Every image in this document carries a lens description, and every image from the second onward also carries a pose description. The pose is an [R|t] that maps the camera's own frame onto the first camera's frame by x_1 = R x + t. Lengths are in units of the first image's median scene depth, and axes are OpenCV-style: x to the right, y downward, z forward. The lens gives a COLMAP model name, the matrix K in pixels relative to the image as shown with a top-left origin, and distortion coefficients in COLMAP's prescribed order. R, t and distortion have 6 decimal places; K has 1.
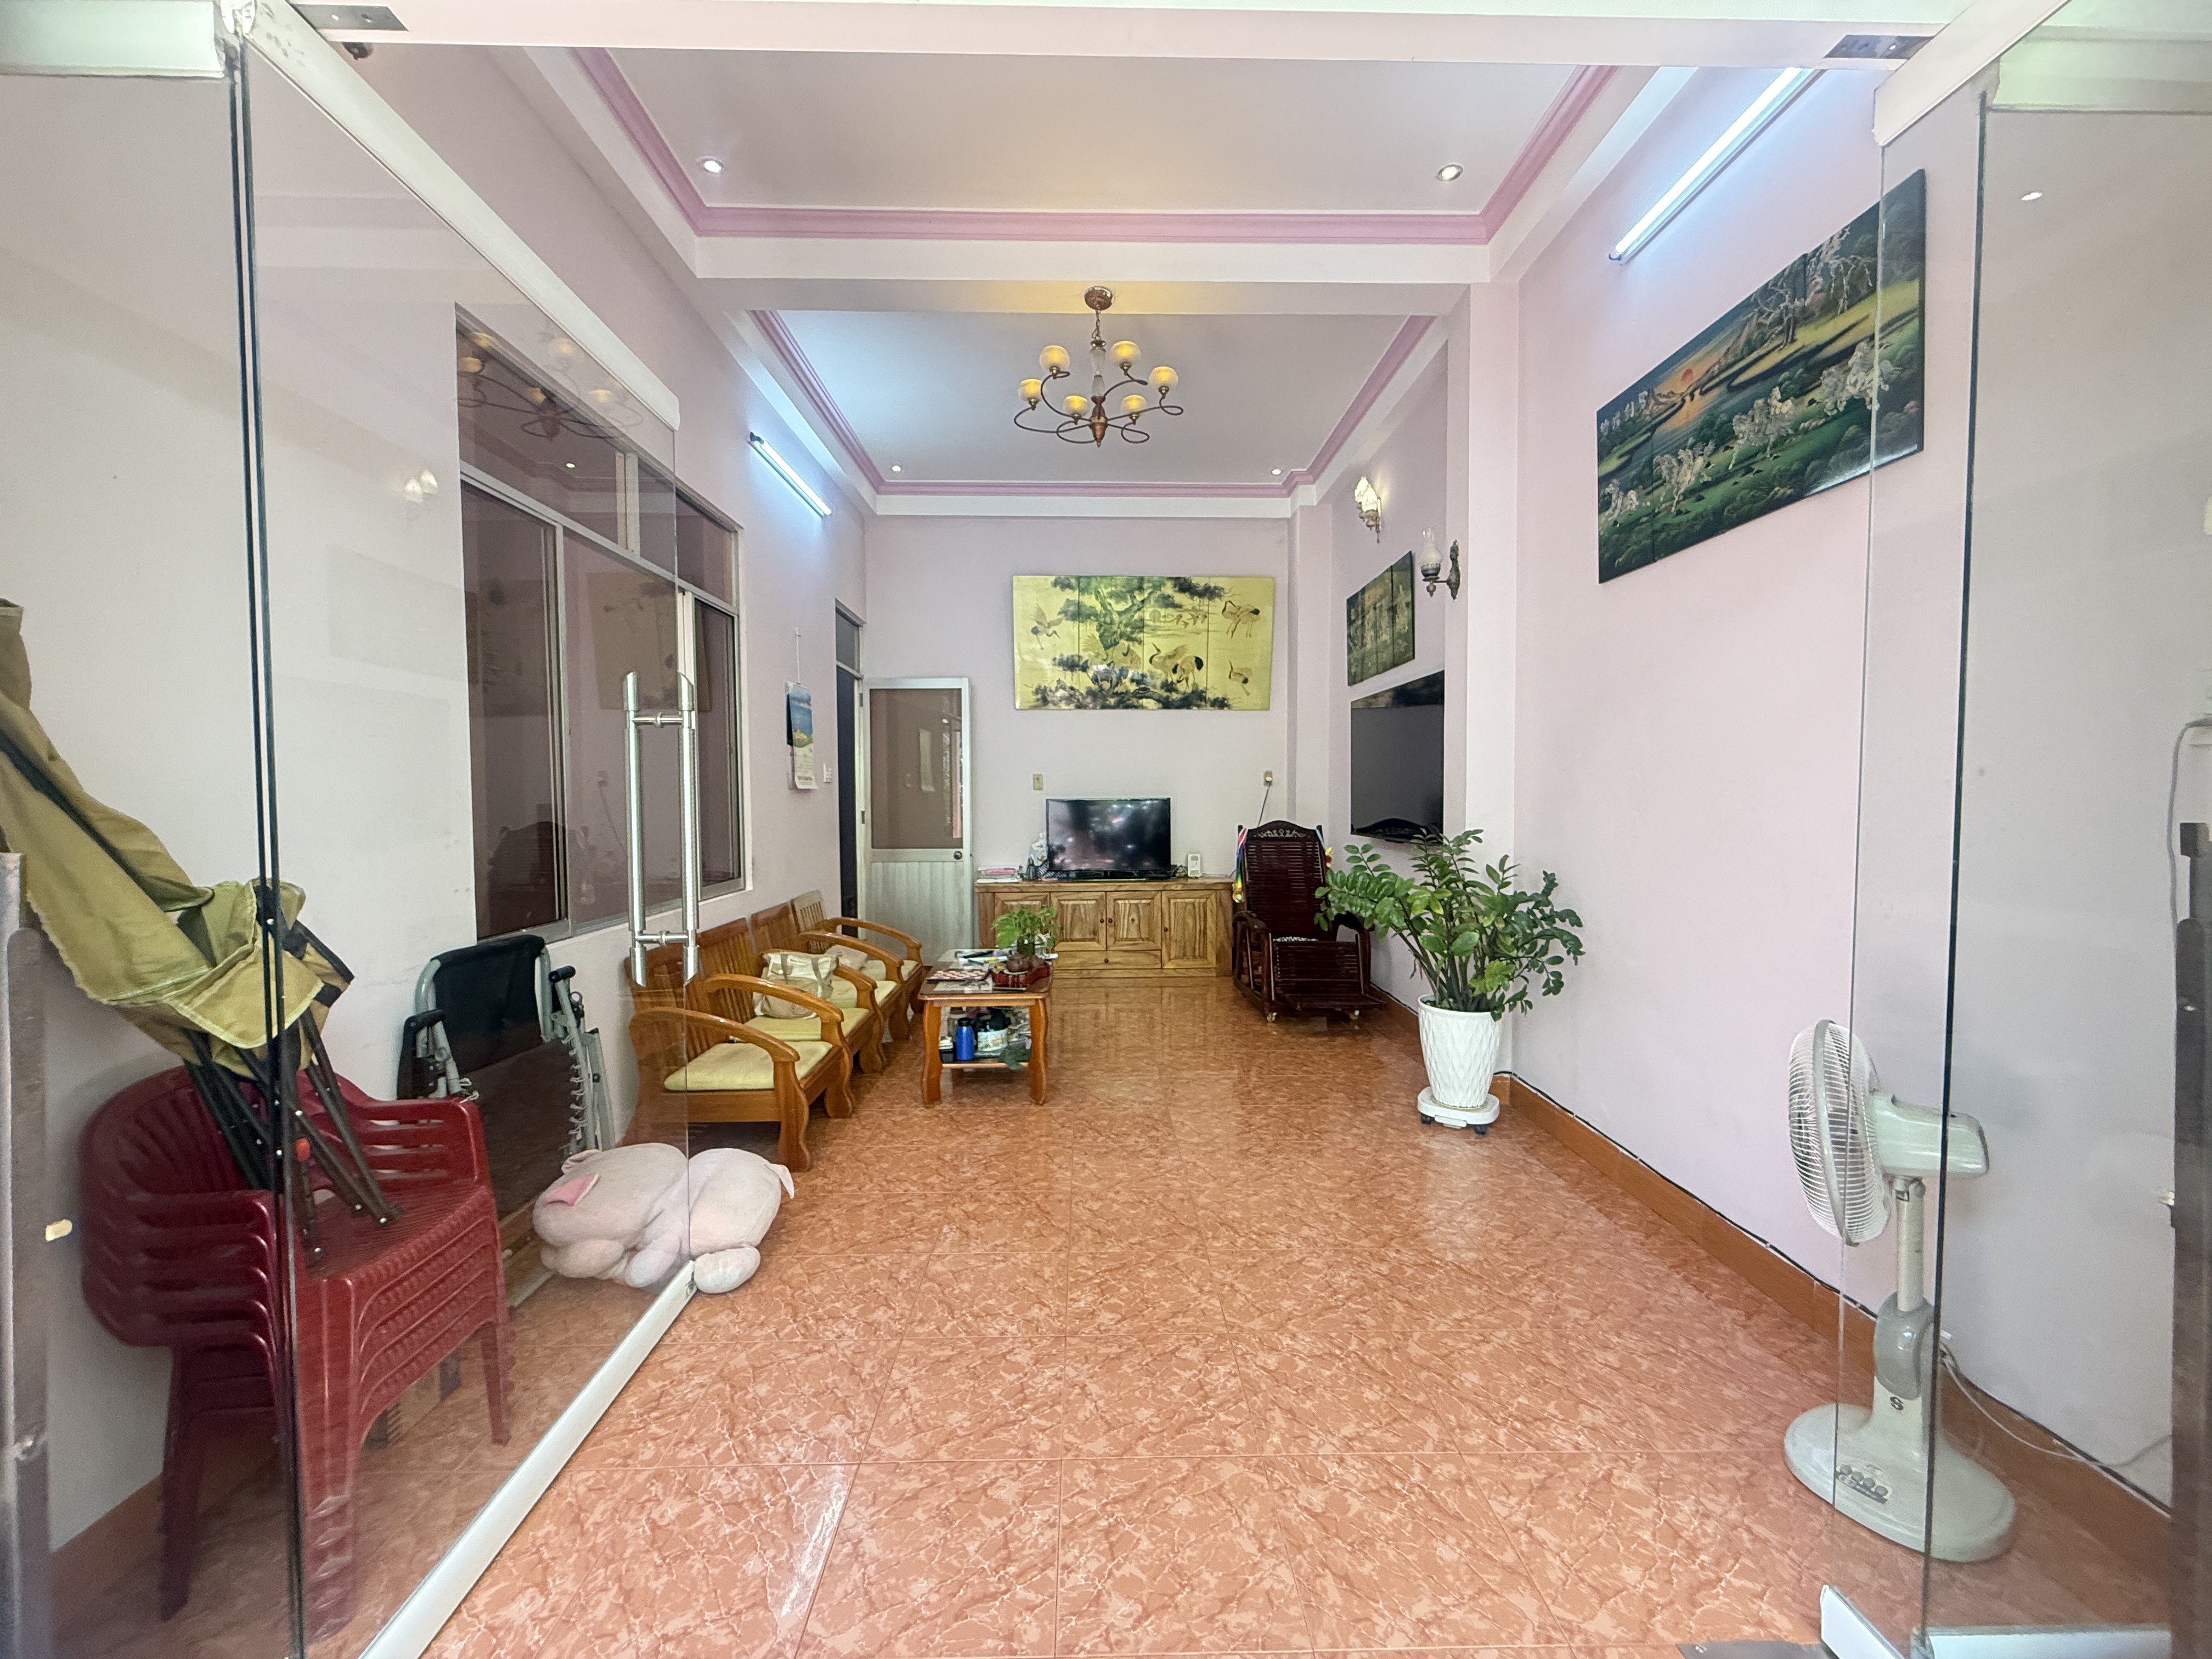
lens RADIAL K [[881.6, 0, 1098.1], [0, 881.6, 831.6], [0, 0, 1]] dist [-0.001132, 0.000500]
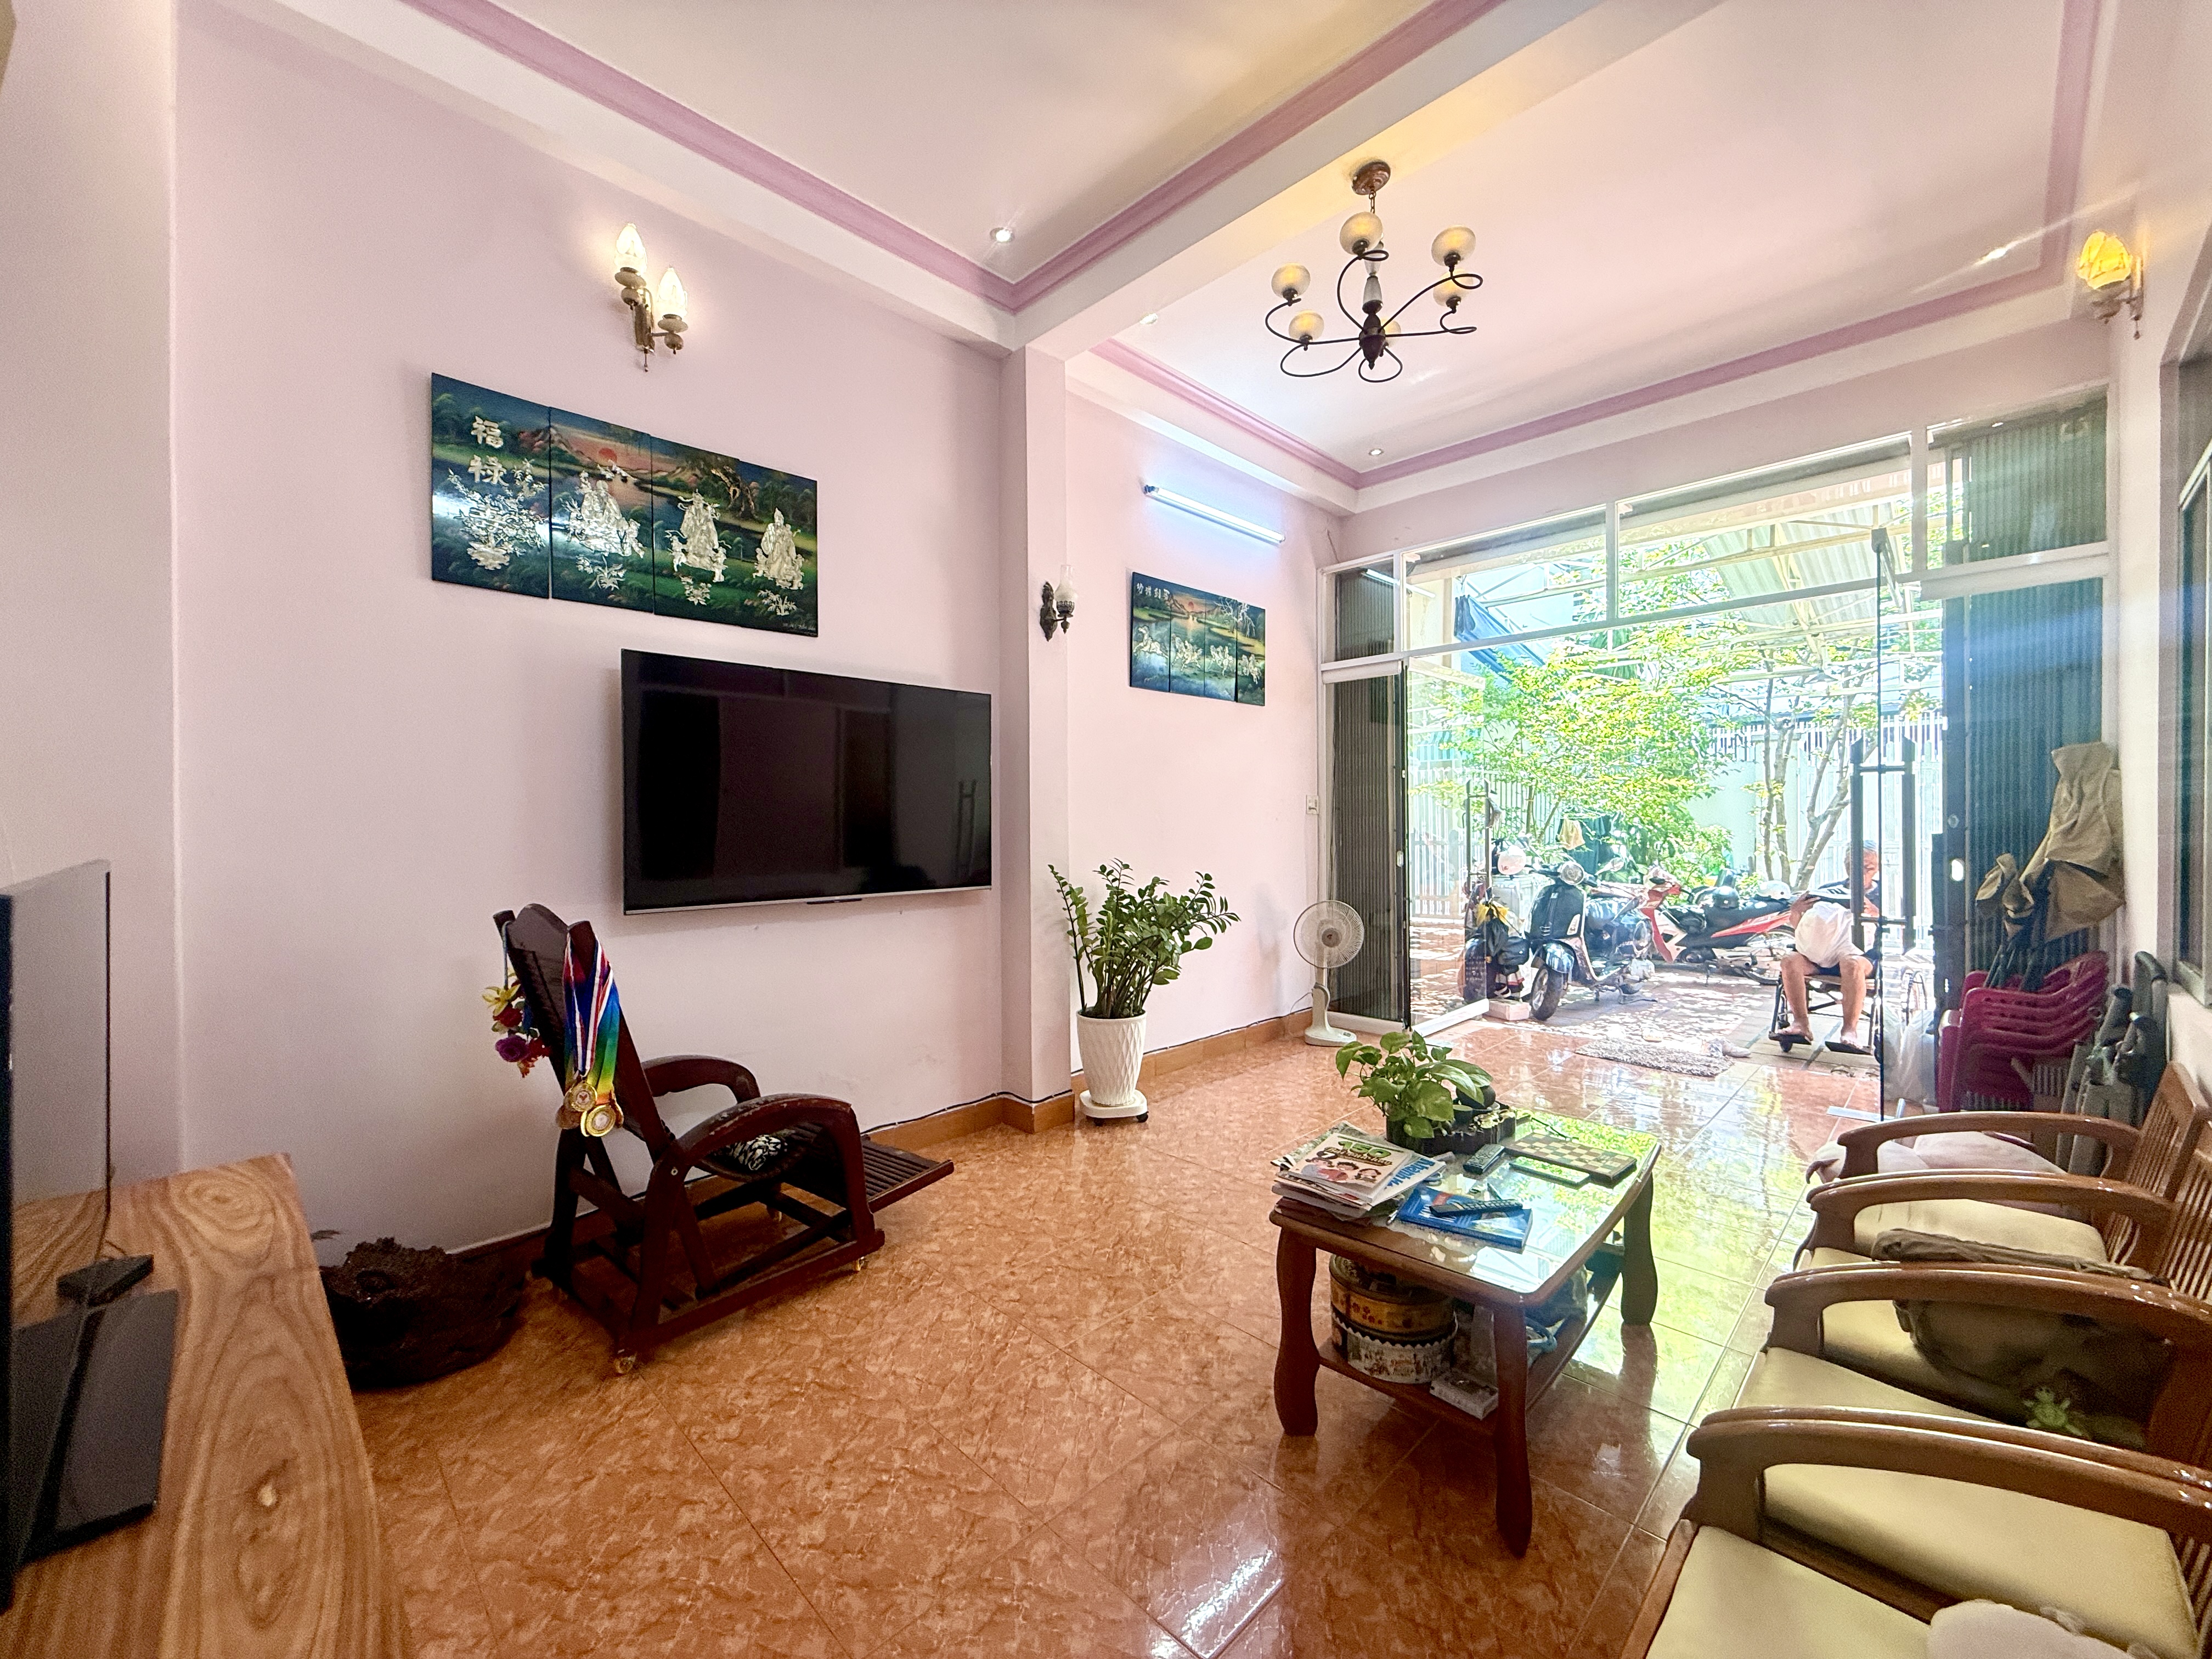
lens RADIAL K [[881.6, 0, 1098.1], [0, 881.6, 831.6], [0, 0, 1]] dist [-0.001132, 0.000500]
pose [[-0.691490, 0.004234, 0.722373, -0.570316], [0.041684, 0.998551, 0.034049, -0.113314], [-0.721182, 0.053655, -0.690665, 2.572403]]
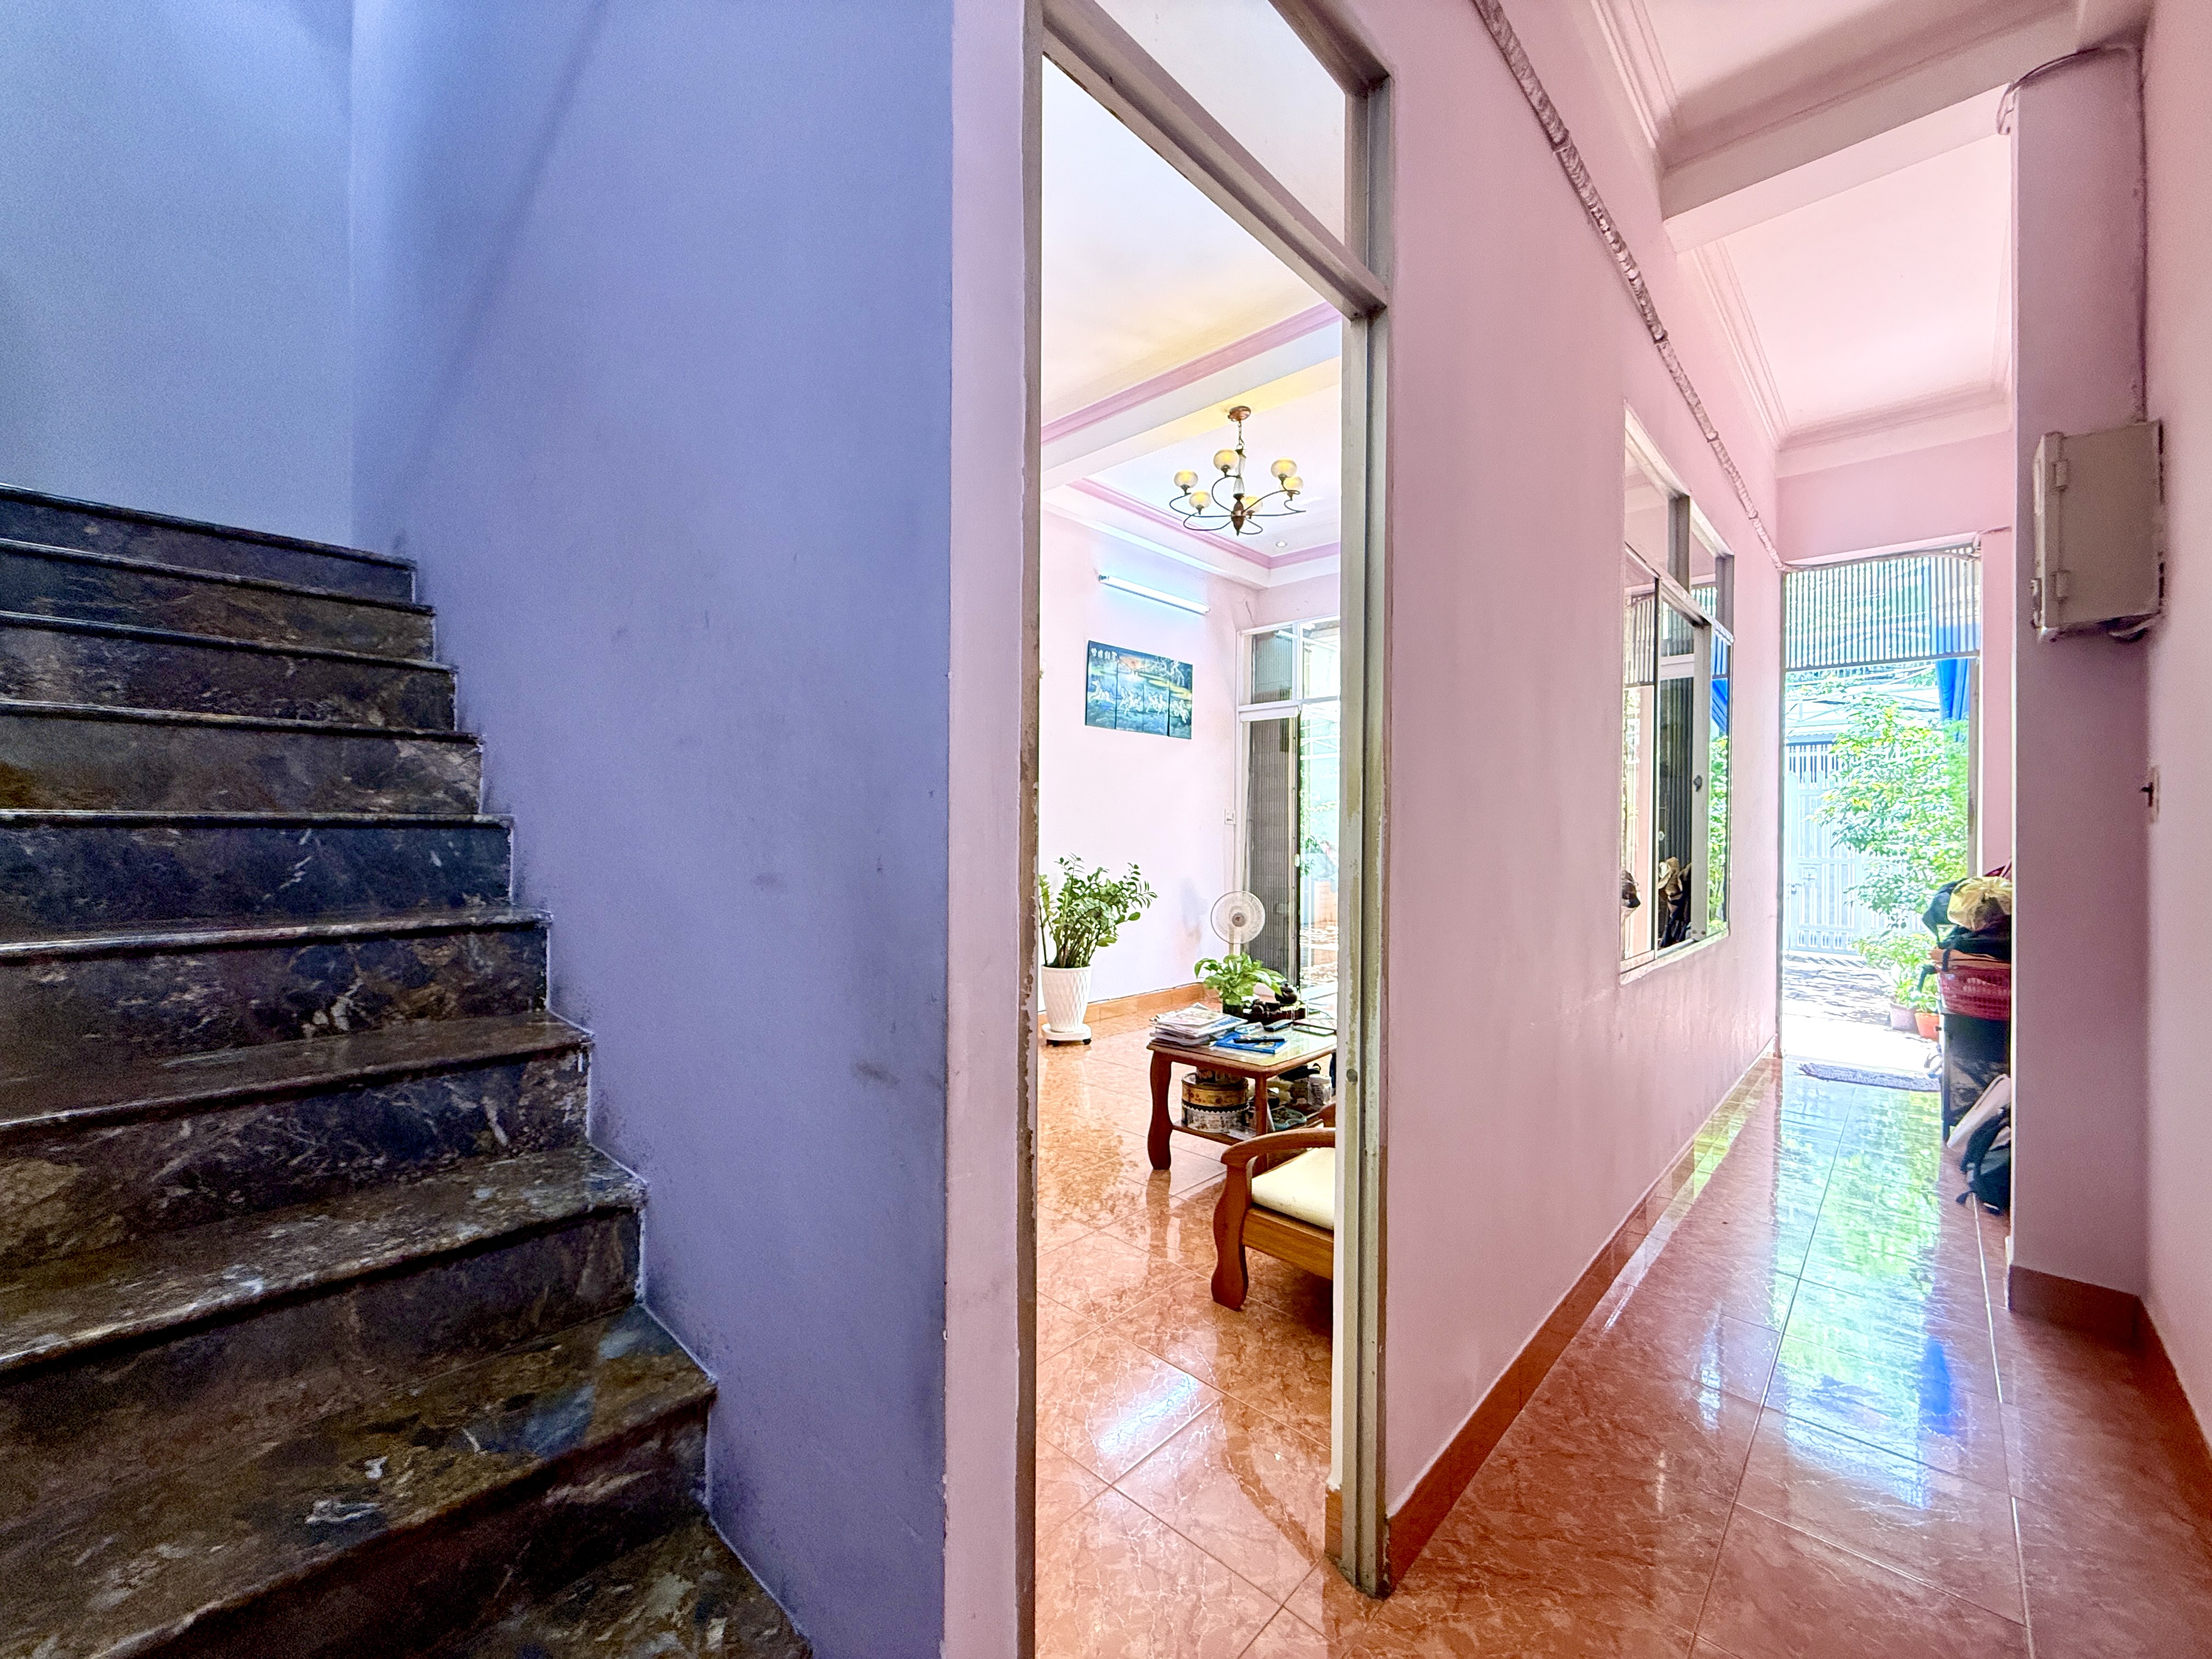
lens RADIAL K [[881.6, 0, 1098.1], [0, 881.6, 831.6], [0, 0, 1]] dist [-0.001132, 0.000500]
pose [[-0.717005, -0.000117, 0.697068, -1.023780], [0.024475, 0.999379, 0.025342, -0.116956], [-0.696639, 0.035231, -0.716557, 2.979341]]
